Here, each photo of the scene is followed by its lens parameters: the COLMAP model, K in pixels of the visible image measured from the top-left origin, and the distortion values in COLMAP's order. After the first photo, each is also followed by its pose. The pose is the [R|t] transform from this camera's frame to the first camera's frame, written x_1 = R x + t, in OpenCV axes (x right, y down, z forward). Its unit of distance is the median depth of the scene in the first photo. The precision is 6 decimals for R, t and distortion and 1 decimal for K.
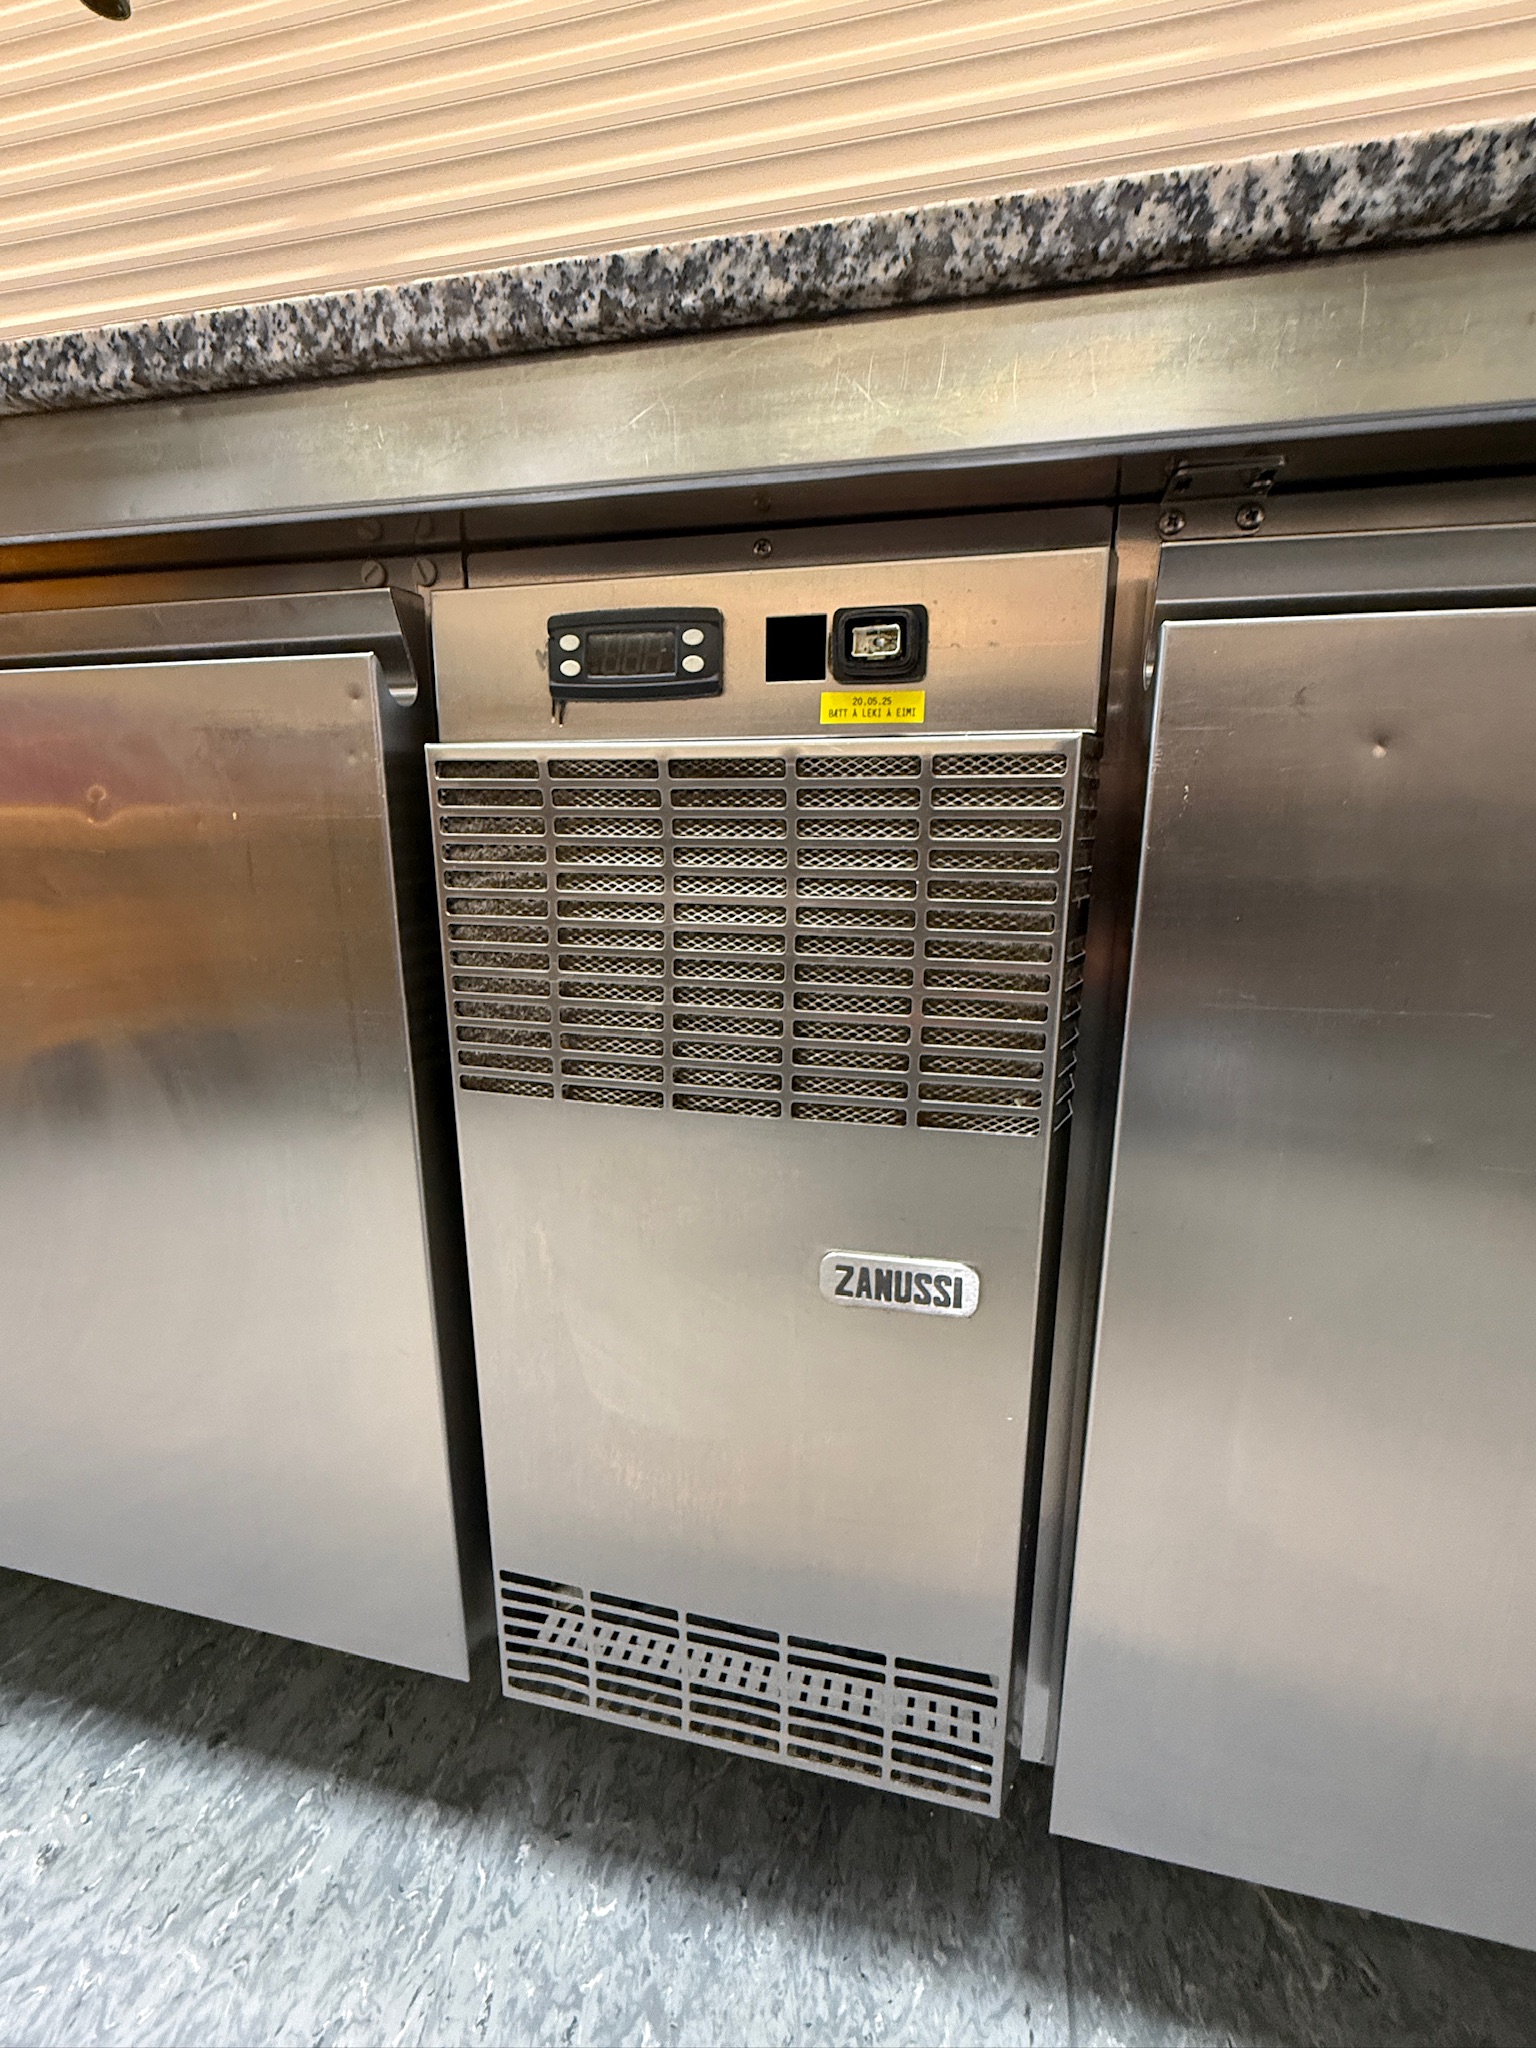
lens RADIAL K [[895.6, 0, 768.0], [0, 895.6, 1024.0], [0, 0, 1]] dist [-0.001937, 0.000908]
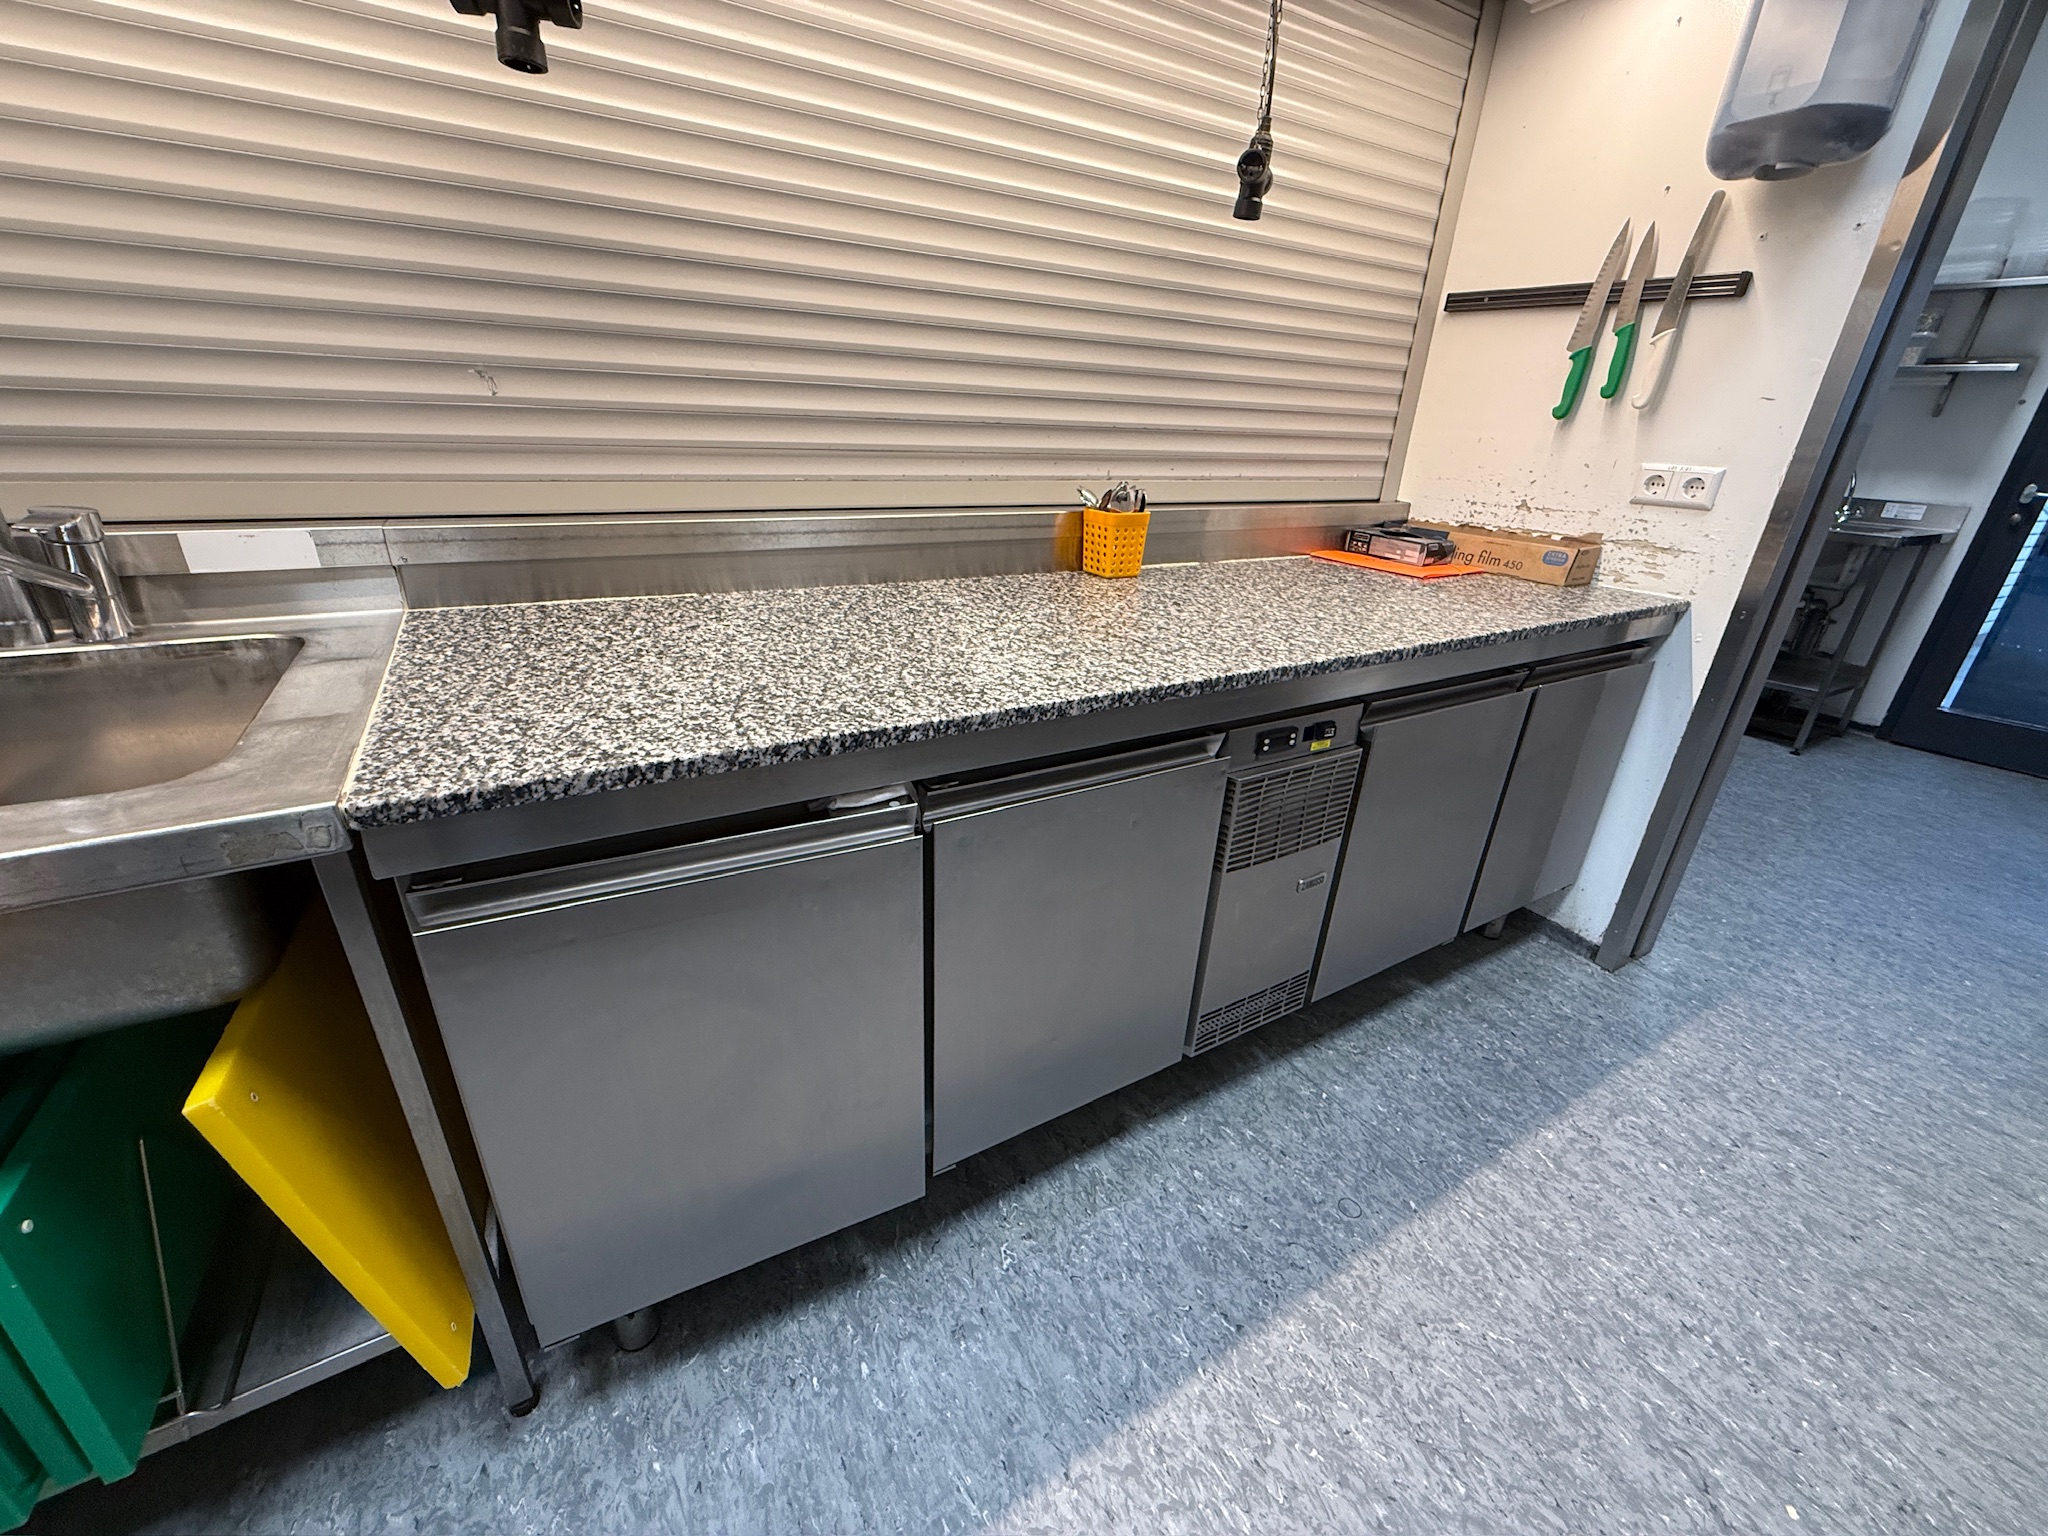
lens RADIAL K [[814.4, 0, 1013.9], [0, 814.4, 771.5], [0, 0, 1]] dist [0.000051, 0.000527]
pose [[0.717196, -0.254272, 0.648826, -3.105517], [0.114424, 0.961388, 0.250282, -1.262358], [-0.687413, -0.105260, 0.718598, -0.610969]]
